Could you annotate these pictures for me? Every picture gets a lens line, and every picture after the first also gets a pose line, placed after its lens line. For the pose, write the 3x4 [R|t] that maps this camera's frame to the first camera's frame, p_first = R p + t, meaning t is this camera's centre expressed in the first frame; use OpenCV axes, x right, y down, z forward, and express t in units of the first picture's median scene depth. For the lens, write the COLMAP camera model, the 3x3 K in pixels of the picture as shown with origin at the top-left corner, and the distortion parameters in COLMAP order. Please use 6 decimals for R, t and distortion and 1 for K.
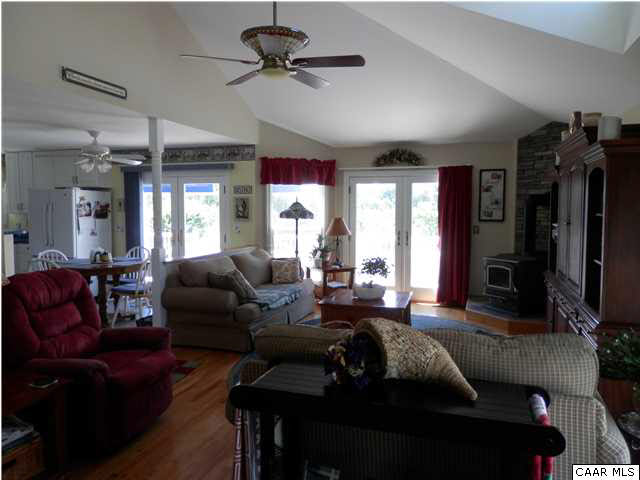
lens RADIAL K [[473.0, 0, 320.7], [0, 473.0, 236.4], [0, 0, 1]] dist [-0.000435, 0.005528]
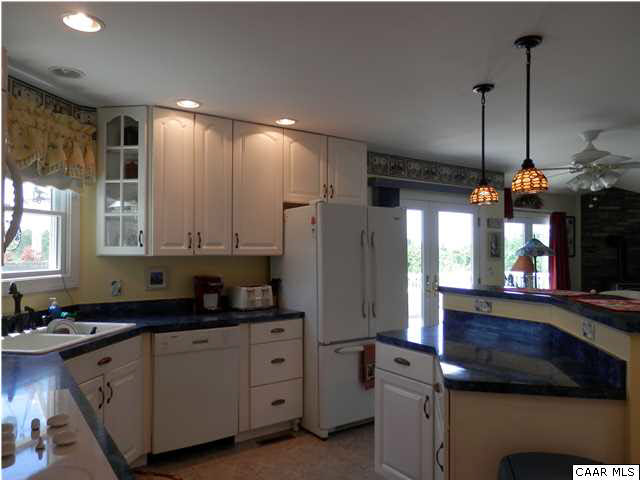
lens RADIAL K [[473.0, 0, 325.0], [0, 473.0, 242.5], [0, 0, 1]] dist [-0.000435, 0.005528]
pose [[0.586843, 0.014053, 0.809579, -1.047416], [0.047009, 0.997572, -0.051391, -0.036835], [-0.808335, 0.068216, 0.584757, 0.786843]]
